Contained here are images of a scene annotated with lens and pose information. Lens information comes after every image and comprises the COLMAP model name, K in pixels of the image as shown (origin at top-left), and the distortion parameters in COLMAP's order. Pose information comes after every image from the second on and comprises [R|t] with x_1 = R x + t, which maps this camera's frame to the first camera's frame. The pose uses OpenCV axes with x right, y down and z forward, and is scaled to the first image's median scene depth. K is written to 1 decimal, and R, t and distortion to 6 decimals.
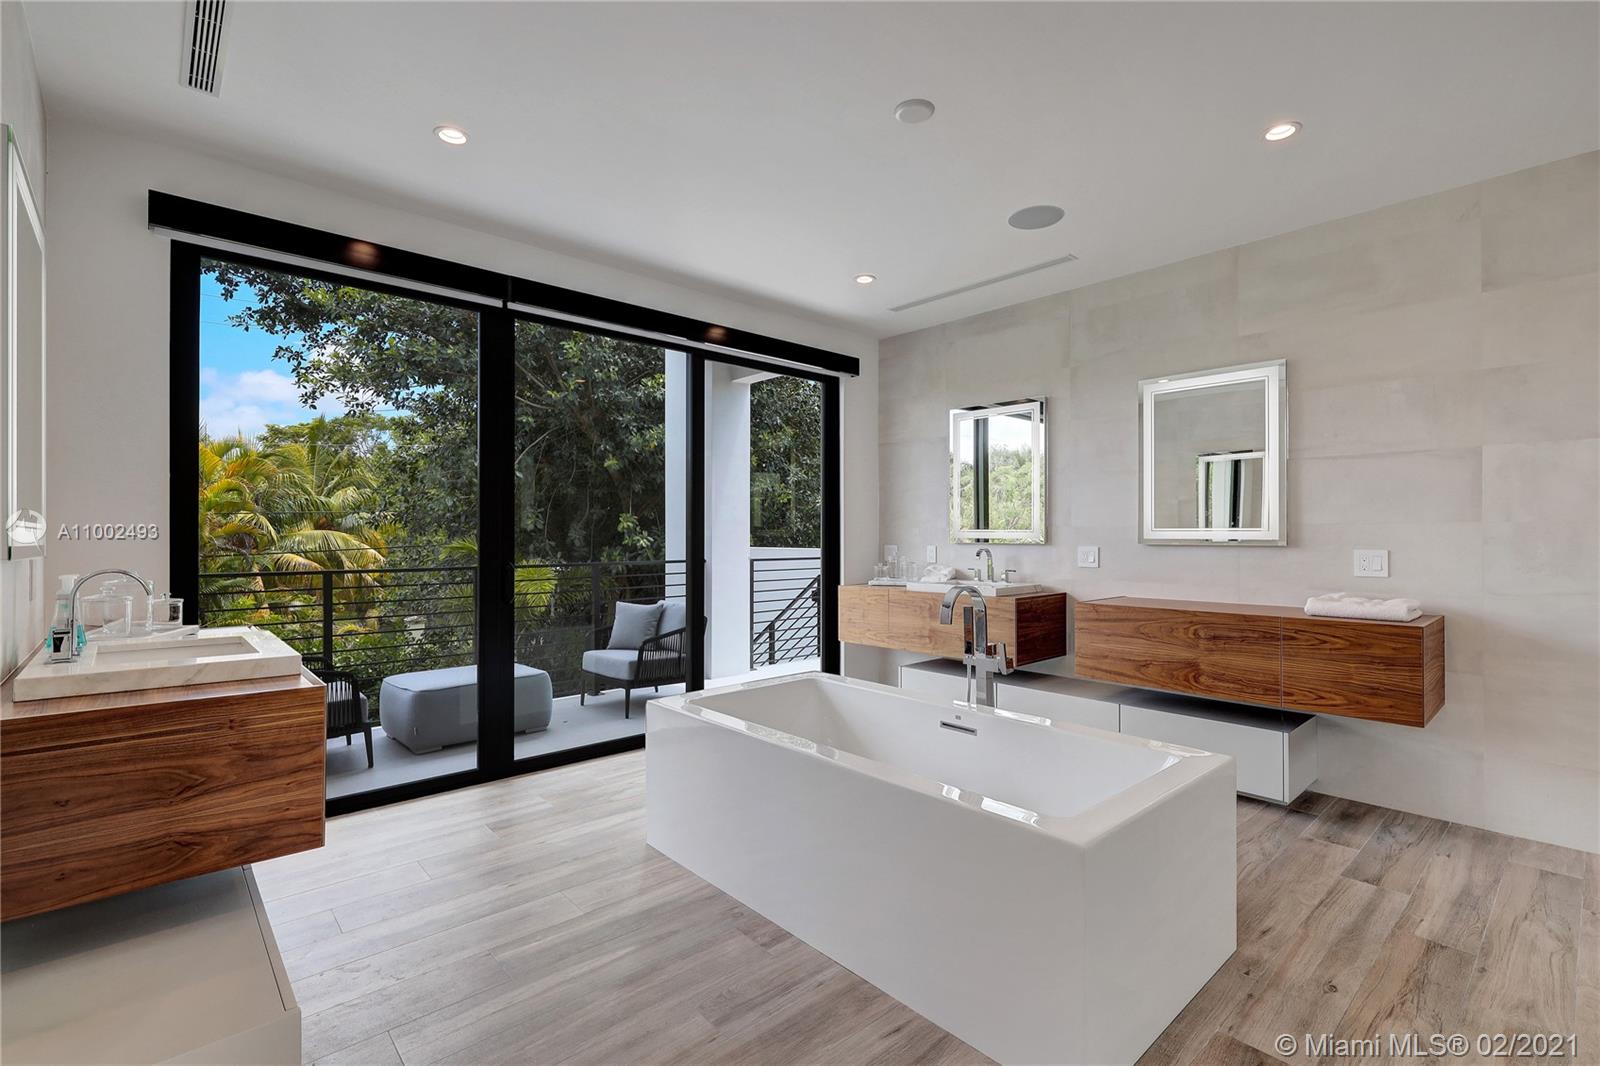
lens RADIAL K [[722.7, 0, 804.6], [0, 722.7, 535.1], [0, 0, 1]] dist [-0.002100, 0.000993]
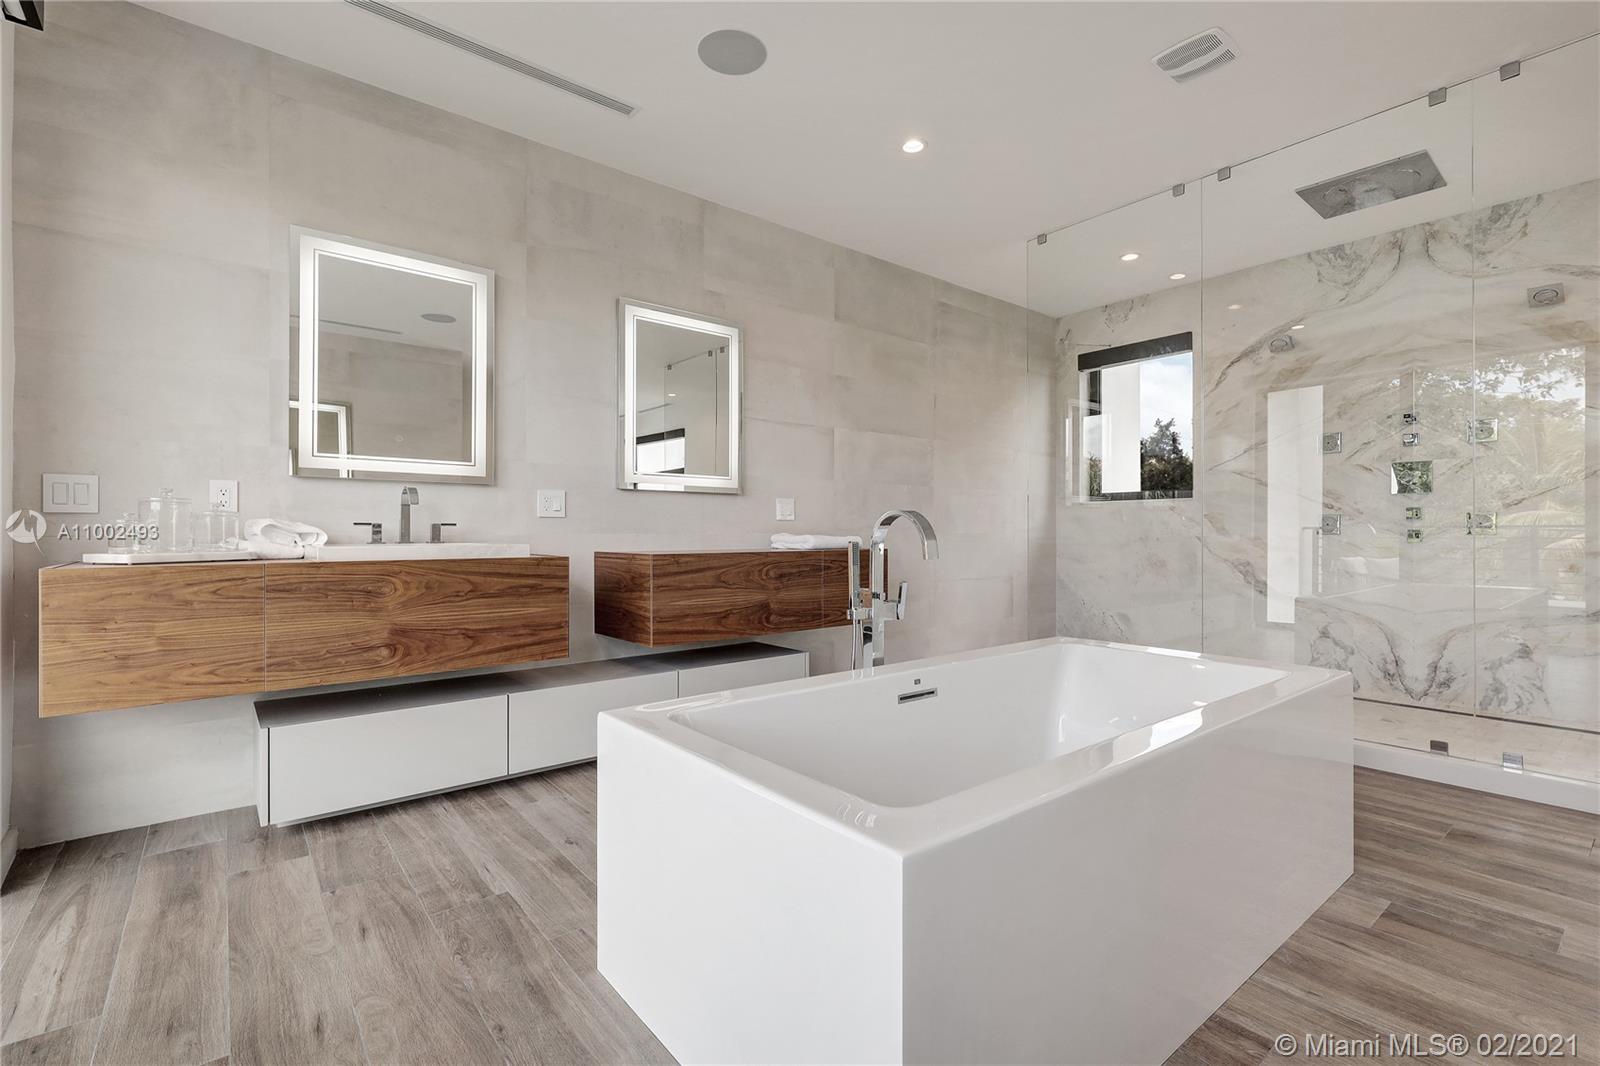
lens RADIAL K [[722.7, 0, 816.3], [0, 722.7, 530.0], [0, 0, 1]] dist [-0.002100, 0.000993]
pose [[0.045785, 0.002769, 0.998947, -0.426956], [0.000807, 0.999996, -0.002808, 0.072467], [-0.998951, 0.000935, 0.045782, 0.825678]]
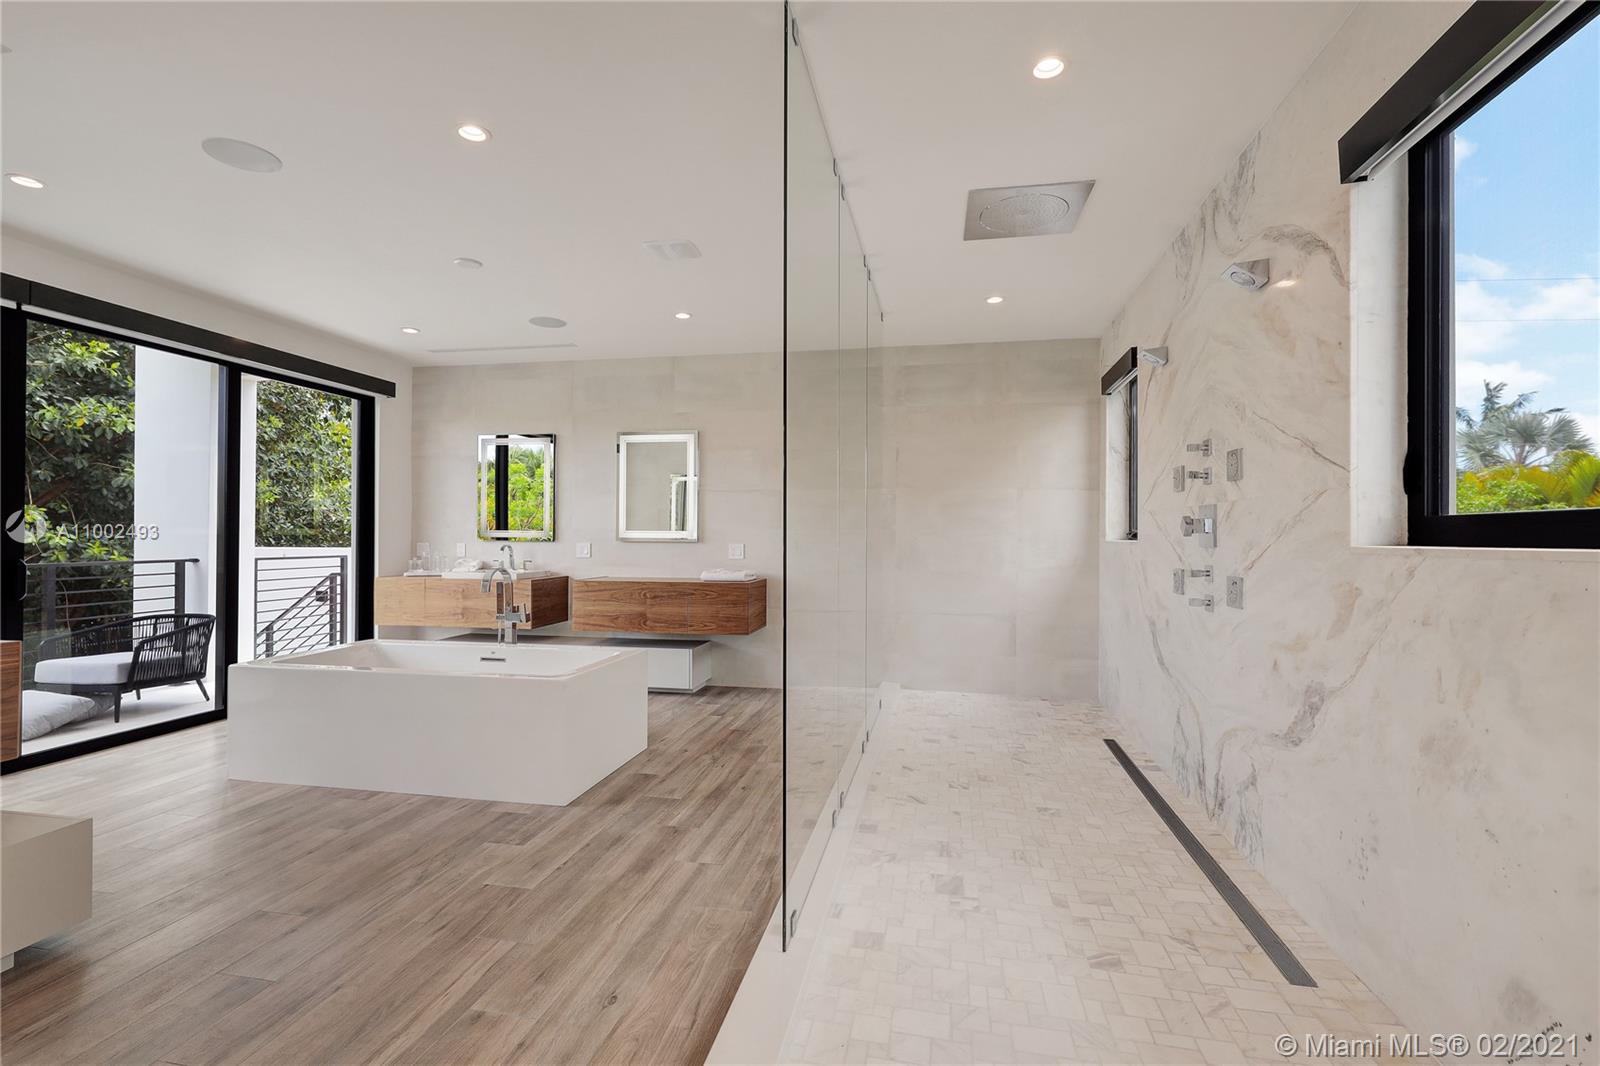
lens RADIAL K [[722.7, 0, 808.4], [0, 722.7, 533.8], [0, 0, 1]] dist [-0.002100, 0.000993]
pose [[0.795253, 0.005631, 0.606252, -0.144830], [-0.004744, 0.999984, -0.003065, 0.000047], [-0.606260, -0.000439, 0.795267, -0.488124]]
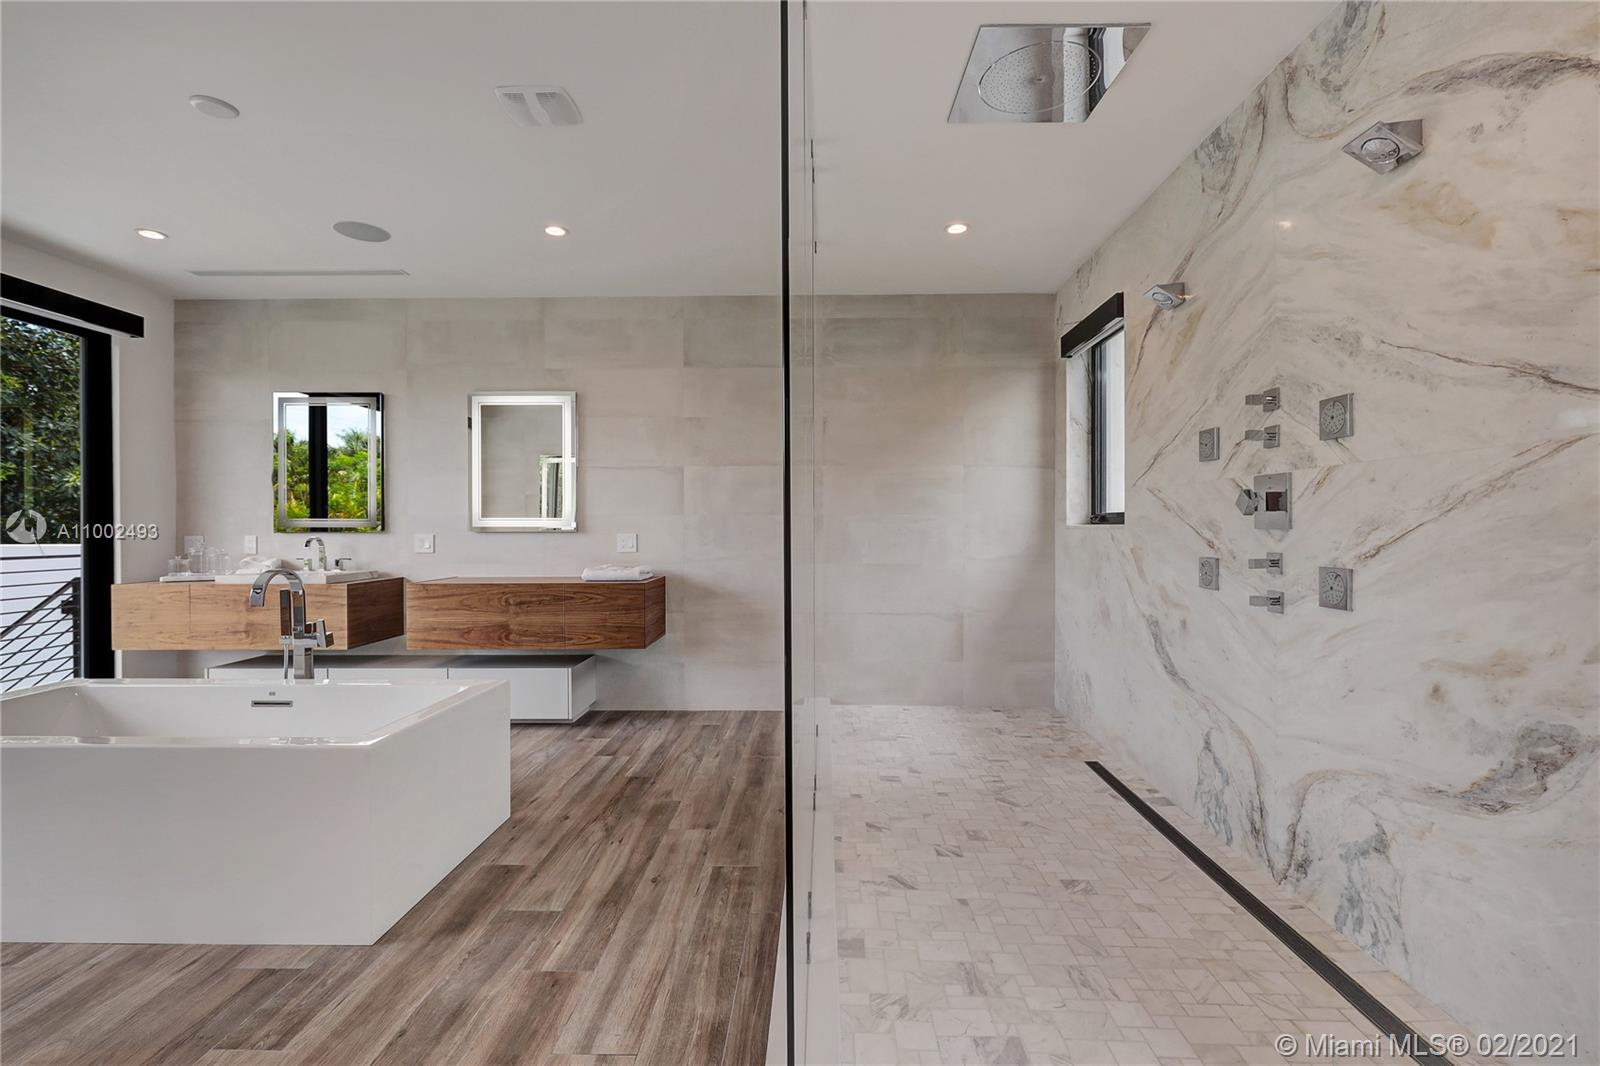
lens RADIAL K [[722.7, 0, 808.7], [0, 722.7, 529.9], [0, 0, 1]] dist [-0.002100, 0.000993]
pose [[0.683560, -0.004348, 0.729881, -0.015844], [0.002847, 0.999991, 0.003291, 0.008661], [-0.729889, -0.000171, 0.683566, -0.227831]]
